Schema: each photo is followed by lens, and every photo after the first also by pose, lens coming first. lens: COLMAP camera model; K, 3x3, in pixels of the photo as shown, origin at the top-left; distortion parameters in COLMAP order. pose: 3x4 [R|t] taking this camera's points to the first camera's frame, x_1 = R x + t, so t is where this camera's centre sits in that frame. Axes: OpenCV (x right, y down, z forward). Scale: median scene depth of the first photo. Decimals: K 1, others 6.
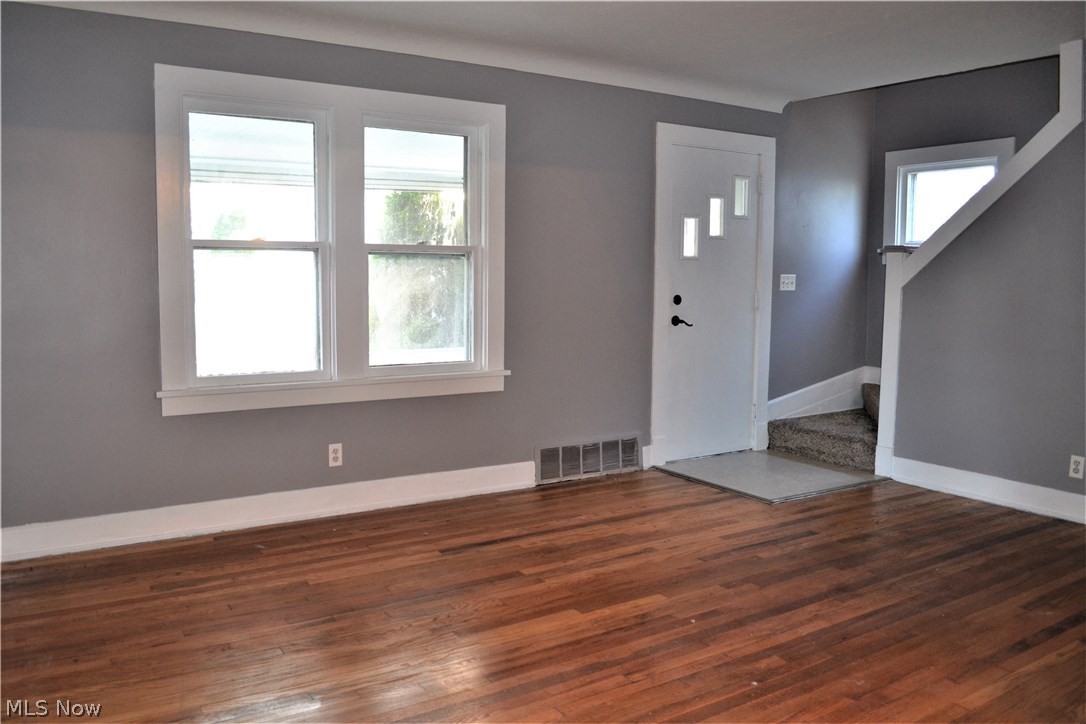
lens RADIAL K [[859.9, 0, 548.2], [0, 859.9, 360.7], [0, 0, 1]] dist [-0.070117, 0.001021]
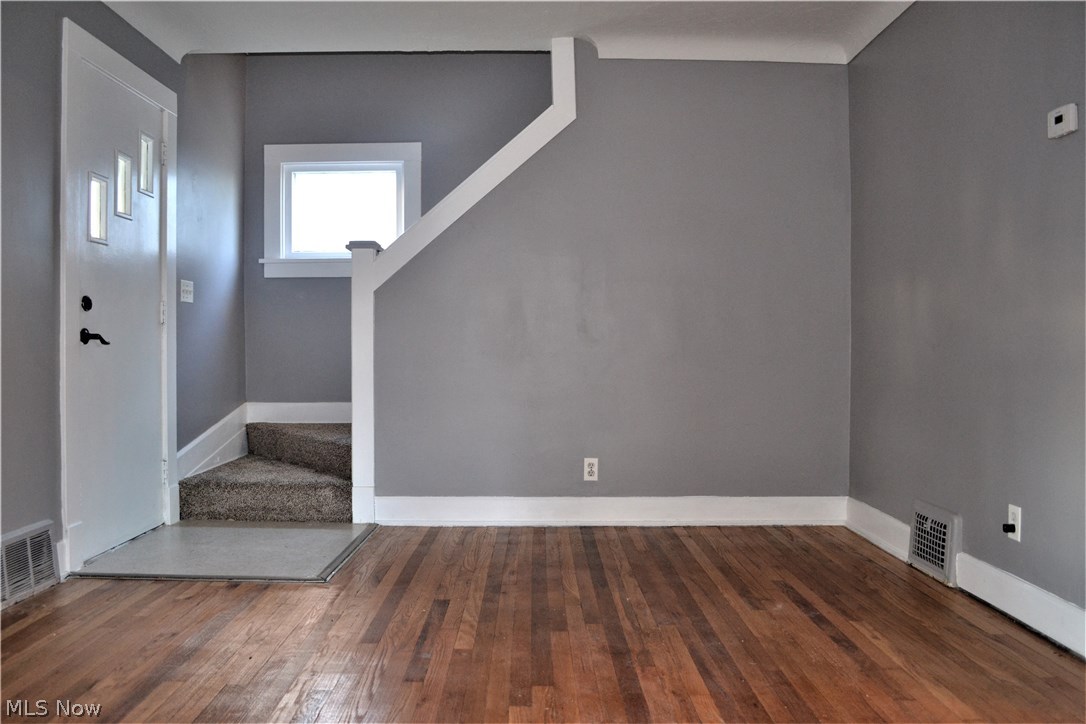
lens RADIAL K [[859.9, 0, 542.2], [0, 859.9, 360.0], [0, 0, 1]] dist [-0.070117, 0.001021]
pose [[0.550566, -0.022744, 0.834482, -0.193928], [0.088178, 0.995621, -0.031041, 0.021047], [-0.830121, 0.090673, 0.550161, 0.397288]]
